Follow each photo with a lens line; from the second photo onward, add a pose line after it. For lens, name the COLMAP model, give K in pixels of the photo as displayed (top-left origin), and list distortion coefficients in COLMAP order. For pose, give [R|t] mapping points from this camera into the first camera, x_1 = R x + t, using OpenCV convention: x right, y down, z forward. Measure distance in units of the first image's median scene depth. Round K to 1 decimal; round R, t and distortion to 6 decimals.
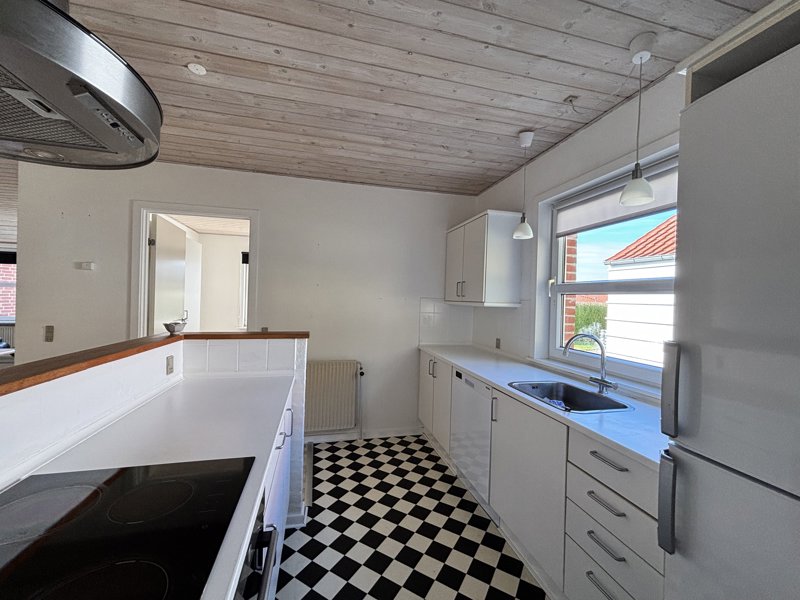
lens RADIAL K [[324.2, 0, 400.0], [0, 324.2, 300.0], [0, 0, 1]] dist [0.000833, 0.000054]
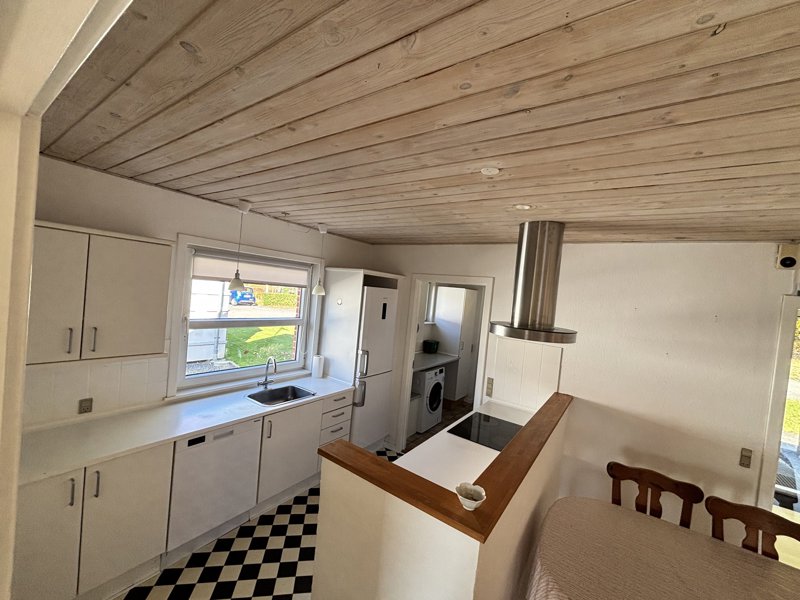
lens RADIAL K [[324.2, 0, 400.0], [0, 324.2, 300.0], [0, 0, 1]] dist [0.000833, 0.000054]
pose [[-0.649530, -0.113849, 0.751764, -0.924668], [-0.113585, 0.992160, 0.052117, -0.298740], [-0.751804, -0.051537, -0.657369, 1.381973]]
